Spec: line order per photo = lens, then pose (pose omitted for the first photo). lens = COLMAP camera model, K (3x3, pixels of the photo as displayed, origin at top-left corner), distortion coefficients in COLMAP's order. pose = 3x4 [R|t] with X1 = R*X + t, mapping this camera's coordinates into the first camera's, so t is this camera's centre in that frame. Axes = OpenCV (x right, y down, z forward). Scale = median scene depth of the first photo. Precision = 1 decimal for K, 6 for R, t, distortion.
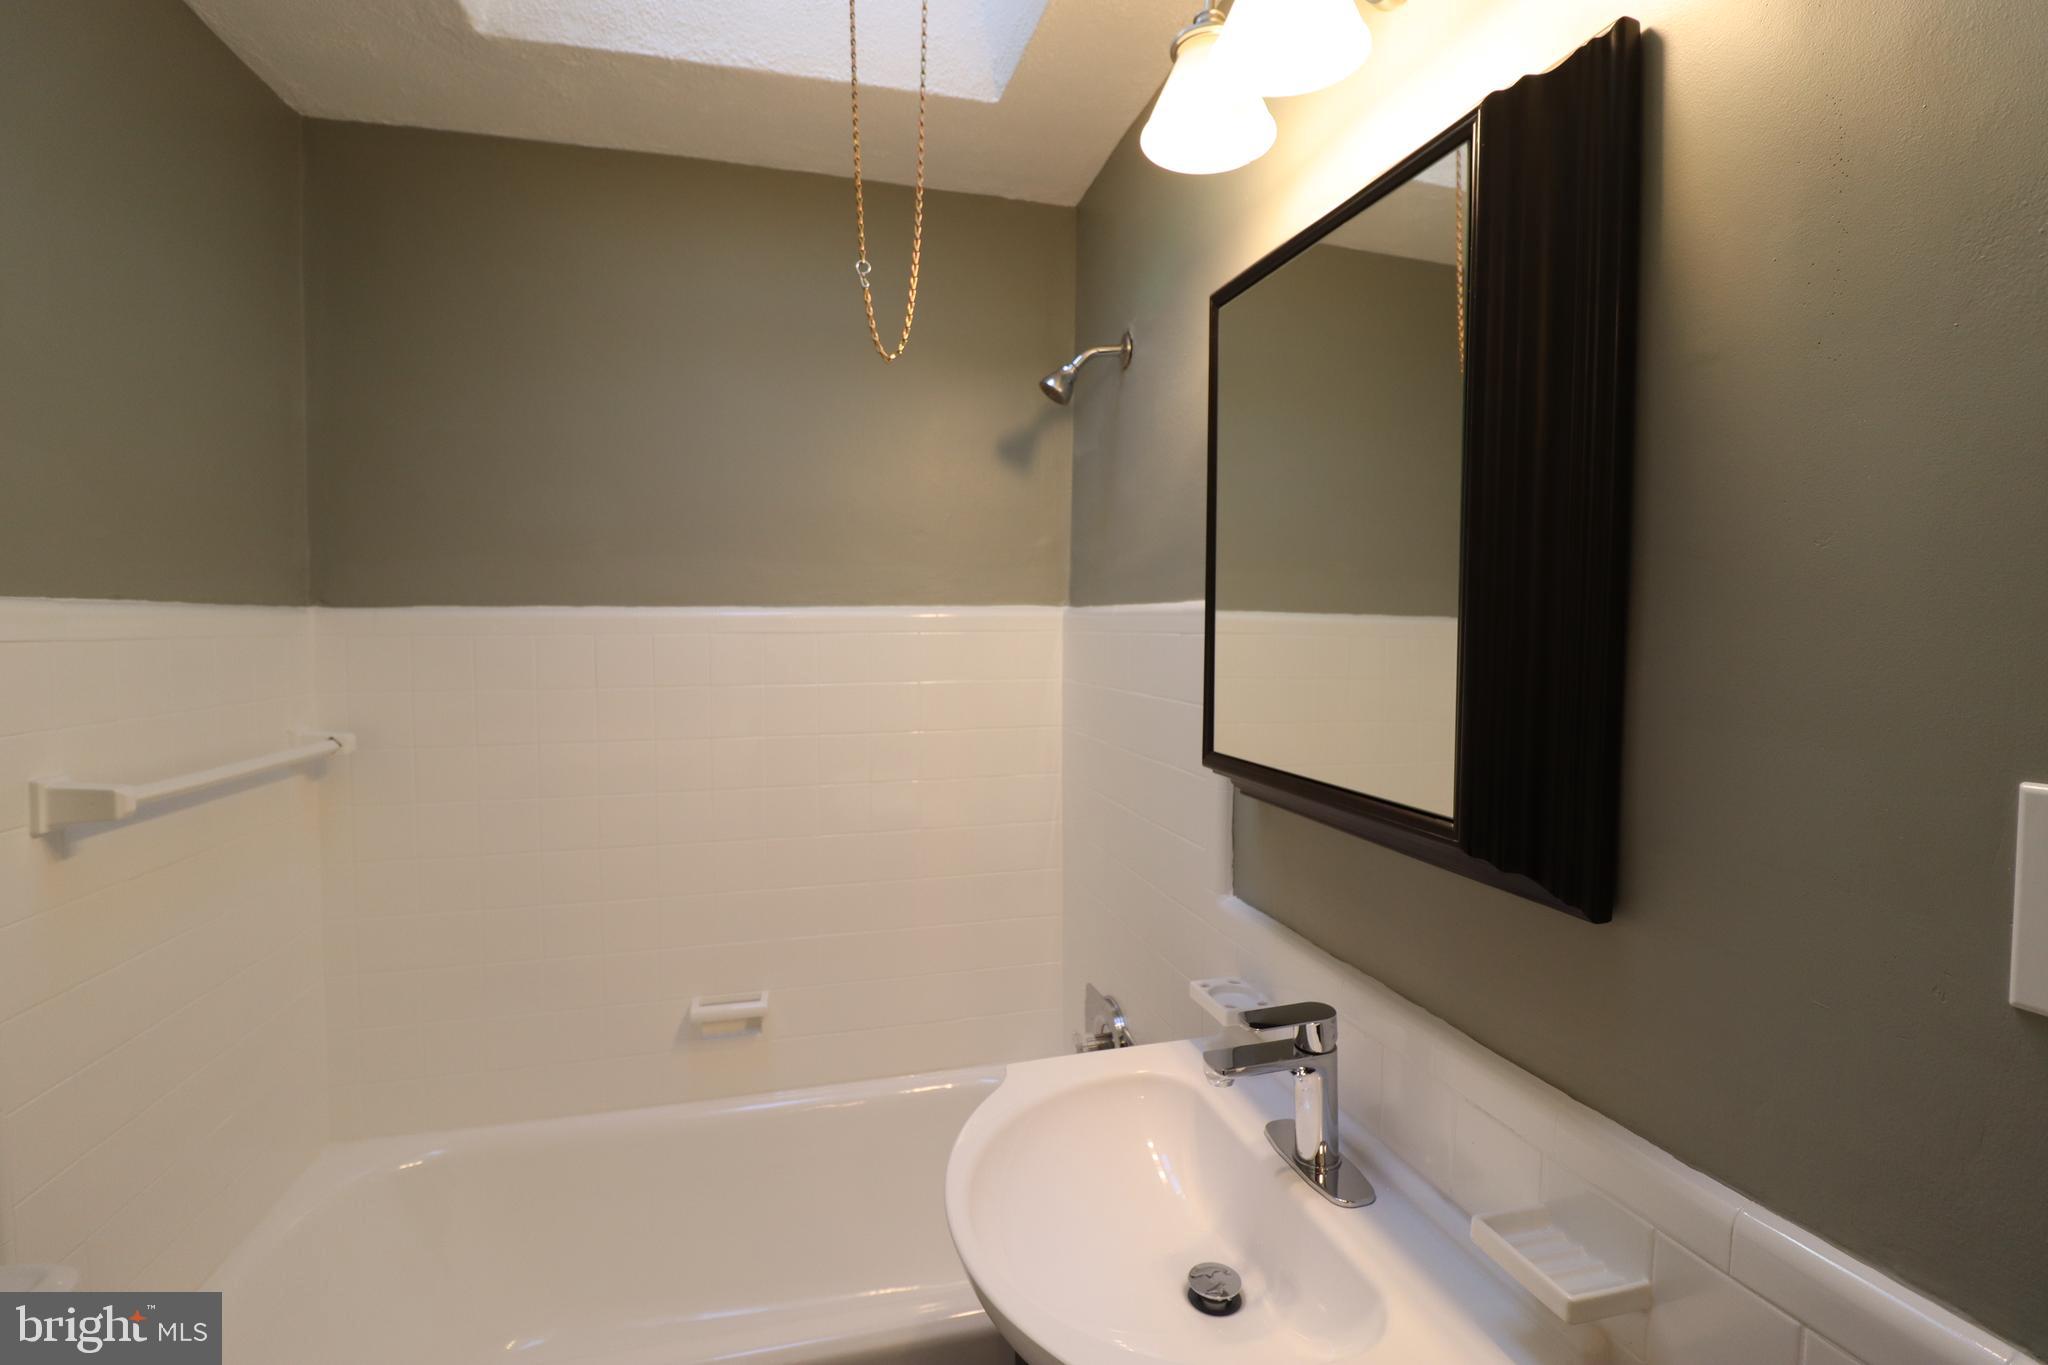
lens RADIAL K [[949.0, 0, 1039.2], [0, 949.0, 669.7], [0, 0, 1]] dist [-0.000256, -0.012104]
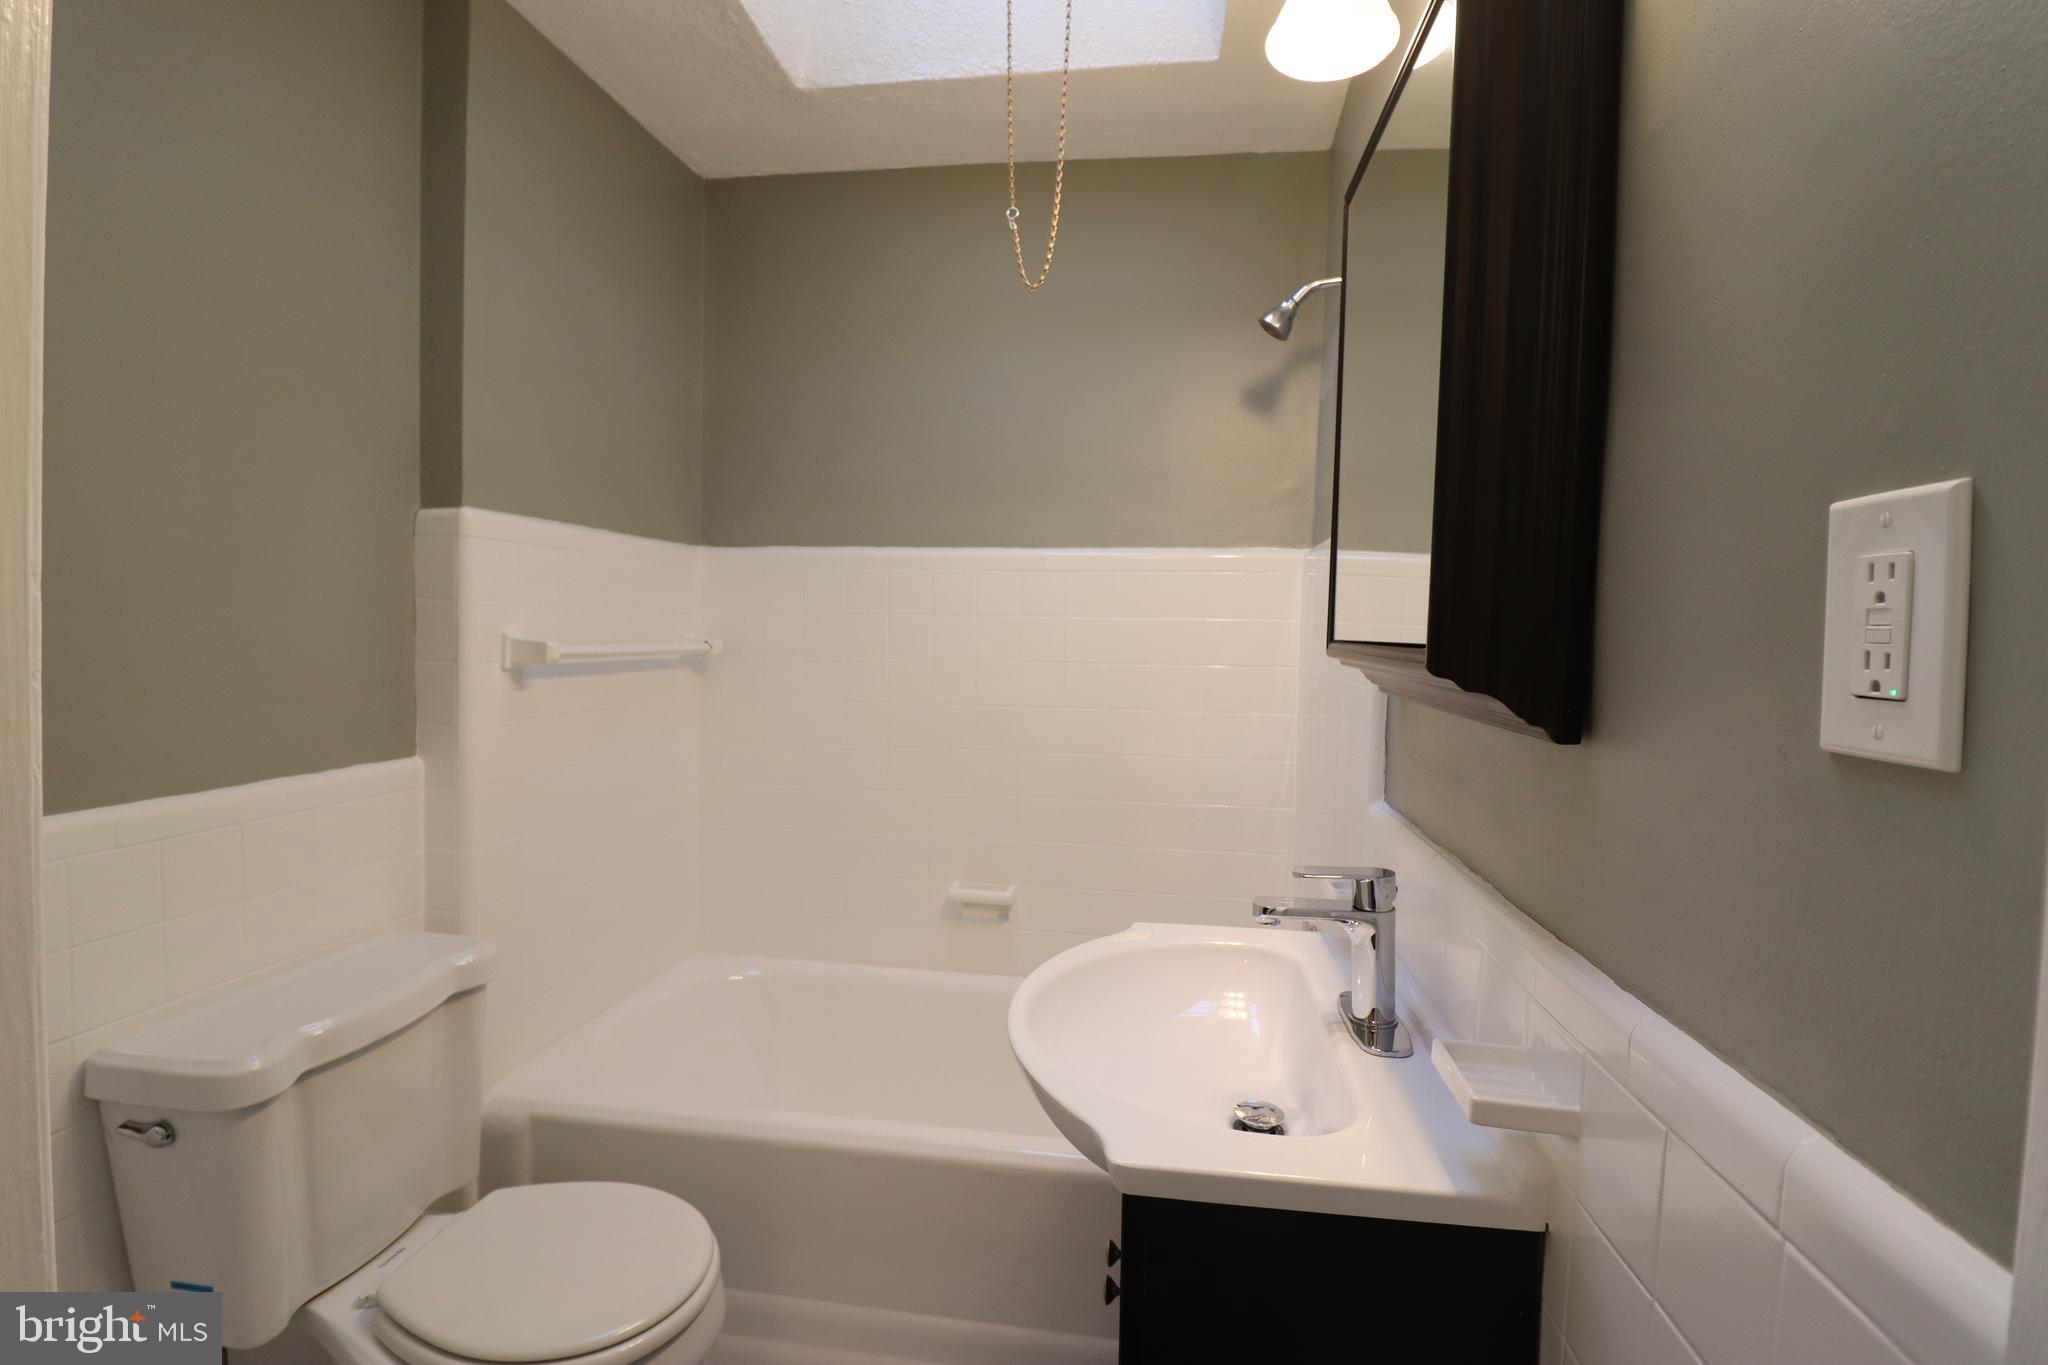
lens RADIAL K [[949.0, 0, 1042.0], [0, 949.0, 677.1], [0, 0, 1]] dist [-0.000256, -0.012104]
pose [[0.918247, 0.036623, -0.394310, 0.236156], [-0.037959, 0.999270, 0.004415, 0.105498], [0.394184, 0.010914, 0.918967, -0.051077]]
